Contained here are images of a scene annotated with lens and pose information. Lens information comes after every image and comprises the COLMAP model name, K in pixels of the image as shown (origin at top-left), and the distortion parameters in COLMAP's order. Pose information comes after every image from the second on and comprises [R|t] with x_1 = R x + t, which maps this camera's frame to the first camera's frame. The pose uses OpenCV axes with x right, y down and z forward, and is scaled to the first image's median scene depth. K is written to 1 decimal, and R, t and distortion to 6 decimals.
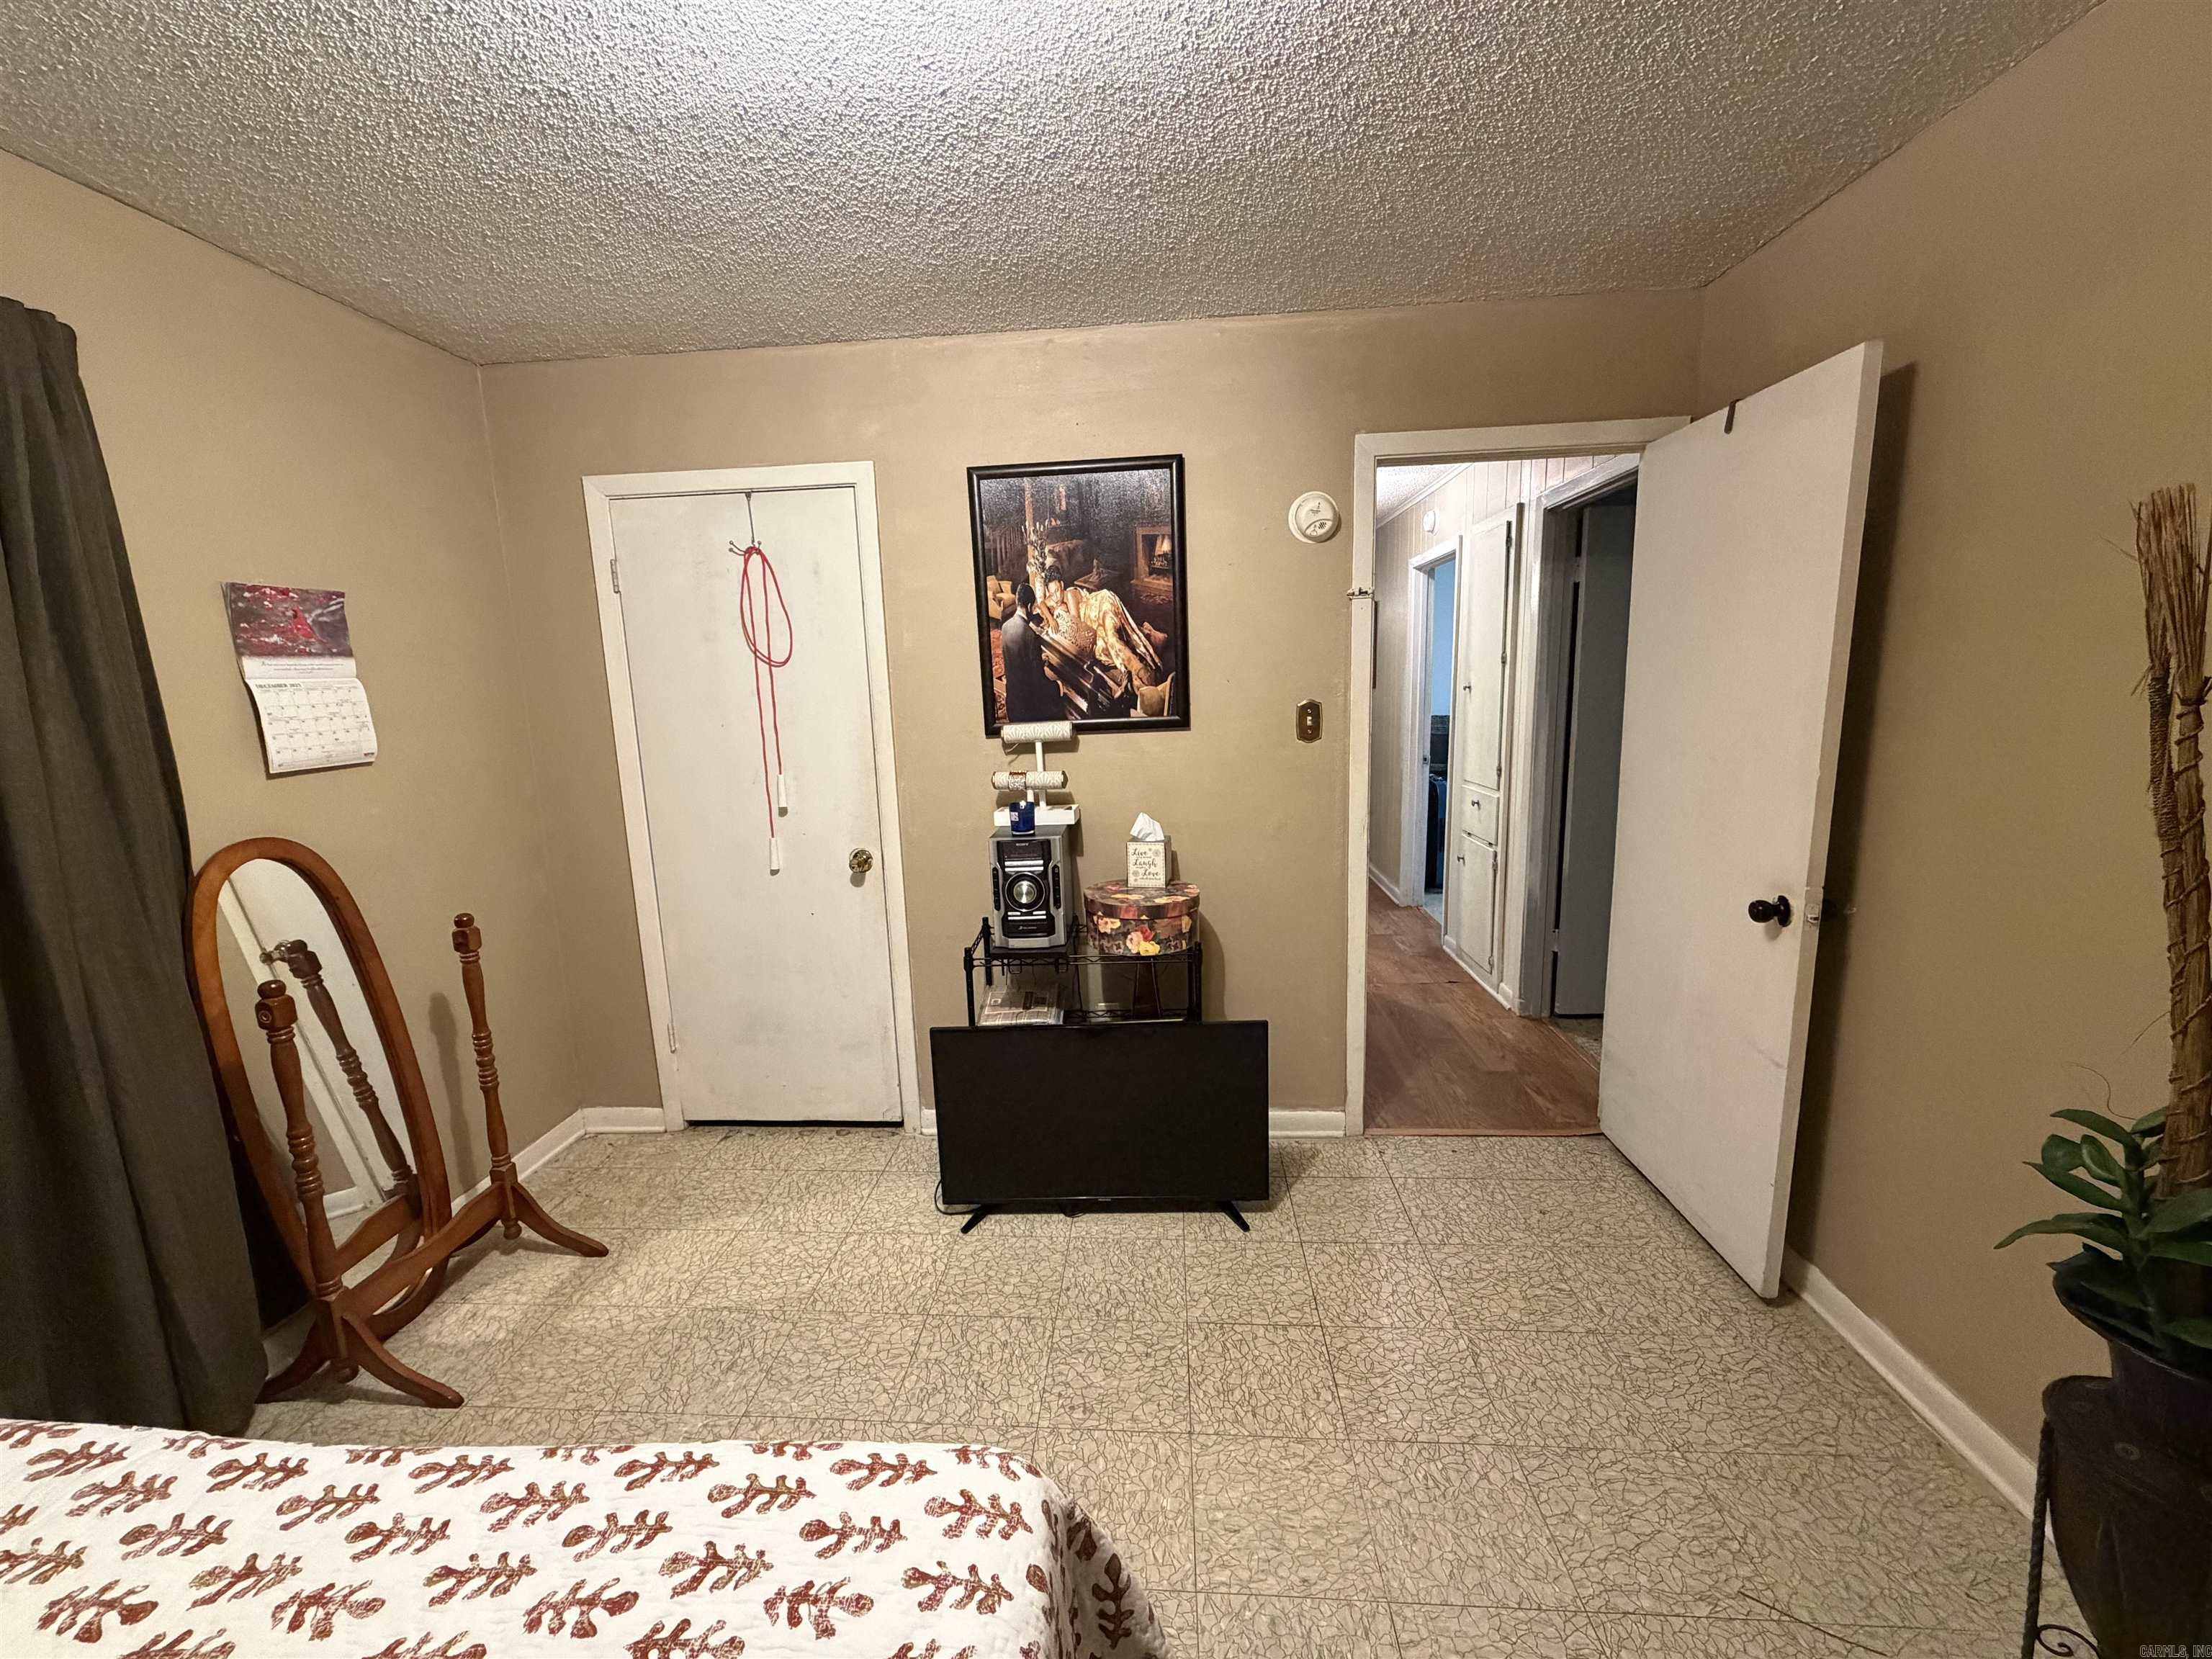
lens RADIAL K [[878.7, 0, 1098.6], [0, 878.7, 831.6], [0, 0, 1]] dist [-0.000100, 0.000222]
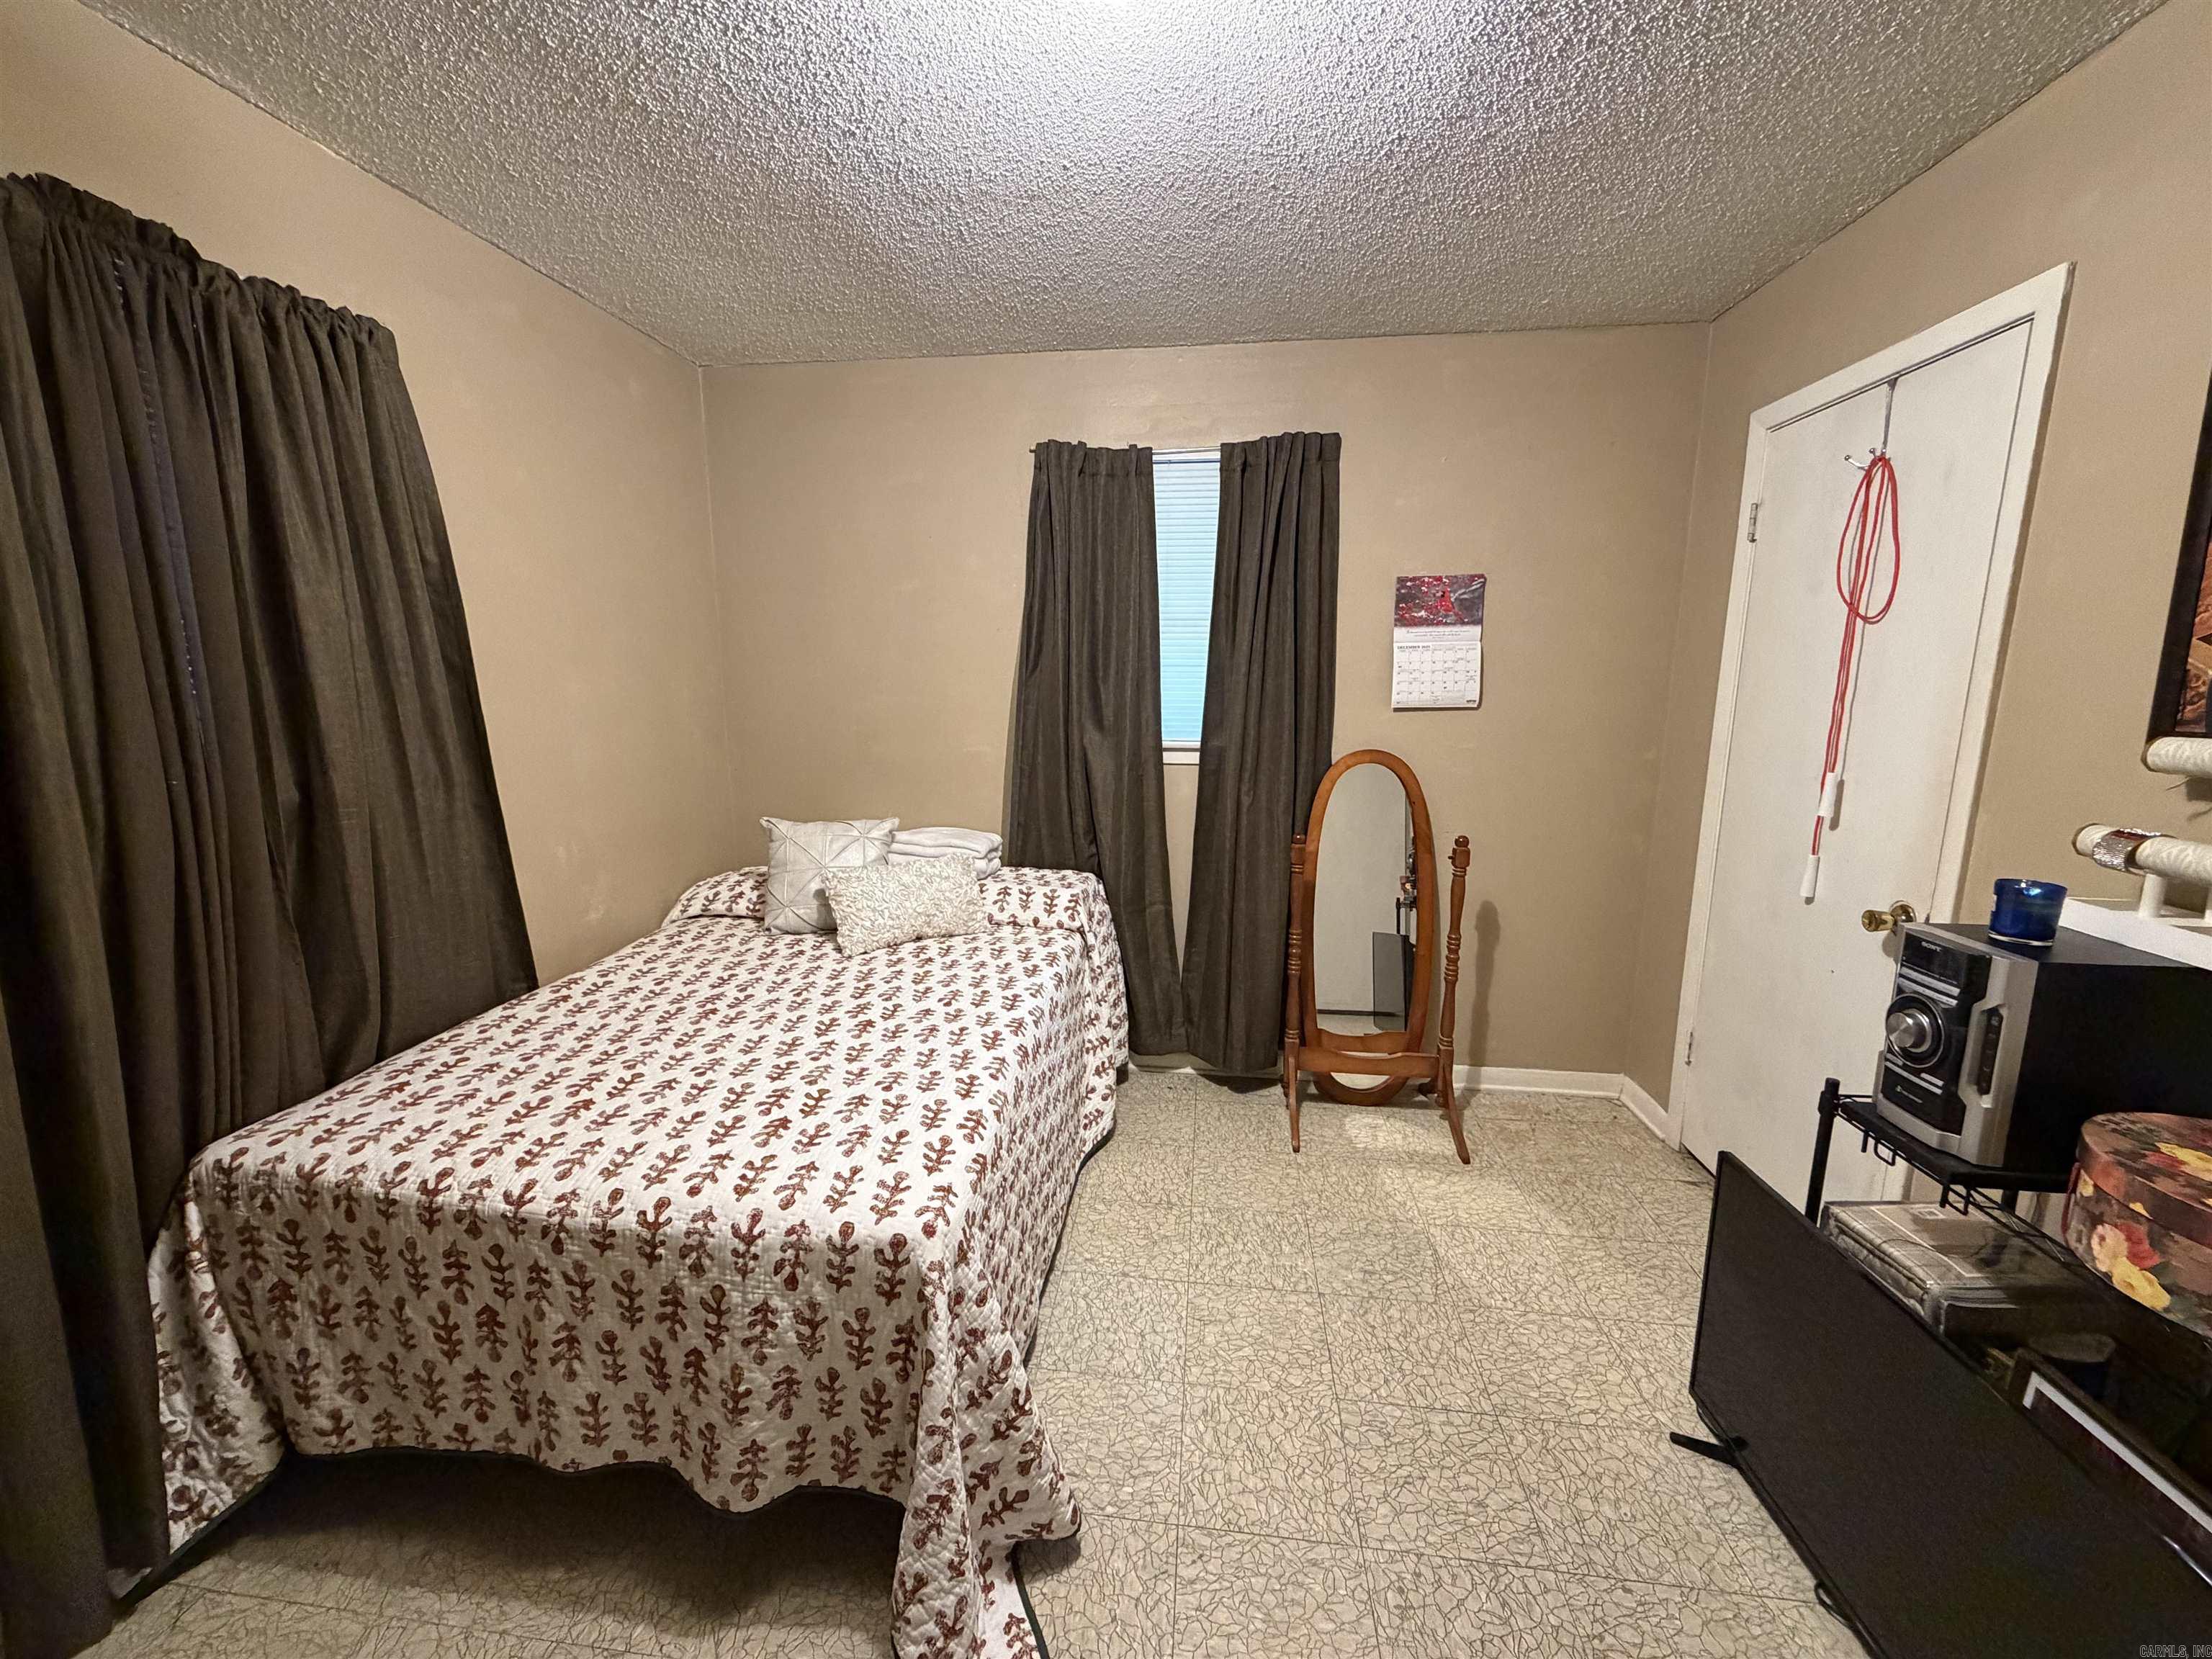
lens RADIAL K [[878.7, 0, 1098.6], [0, 878.7, 831.6], [0, 0, 1]] dist [-0.000100, 0.000222]
pose [[-0.054809, 0.211070, -0.975933, 0.511237], [-0.166464, 0.961792, 0.217360, -0.096543], [0.984523, 0.174371, -0.017579, 0.538873]]
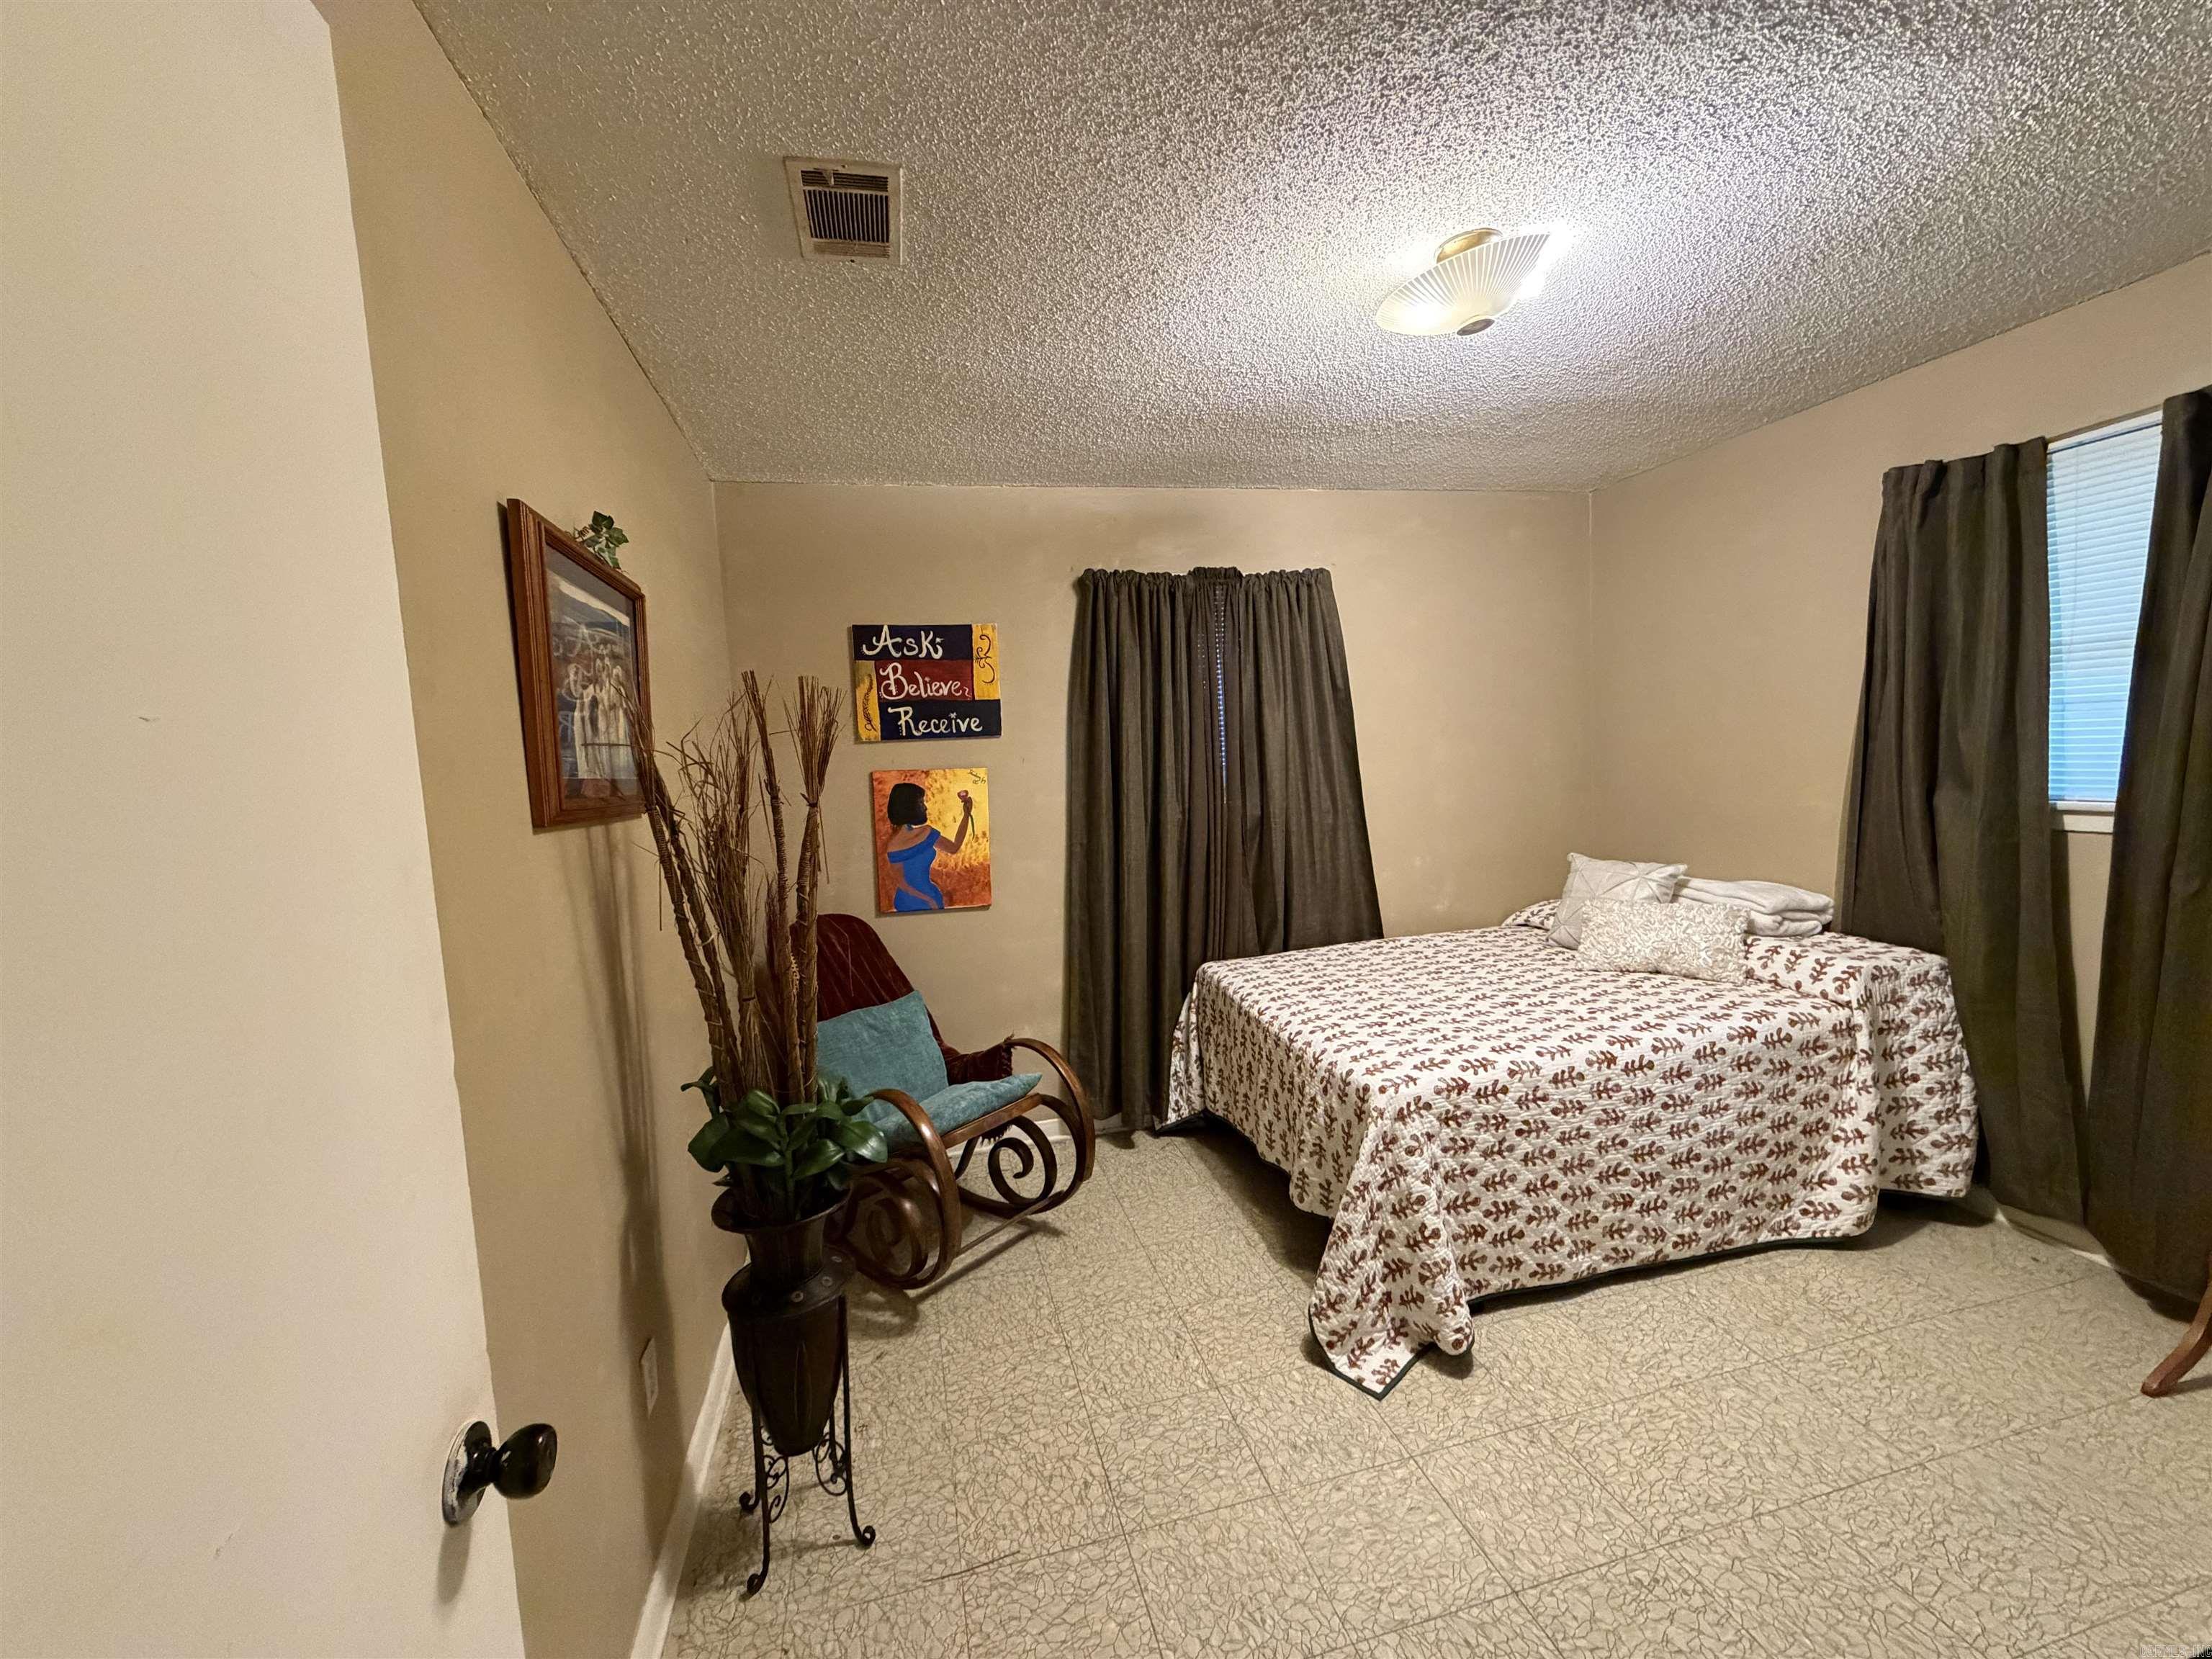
lens RADIAL K [[878.7, 0, 1098.6], [0, 878.7, 831.6], [0, 0, 1]] dist [-0.000100, 0.000222]
pose [[-0.948584, 0.112520, -0.295850, 0.547821], [0.034547, 0.965902, 0.256593, -0.229907], [0.314634, 0.233179, -0.920127, 1.224804]]
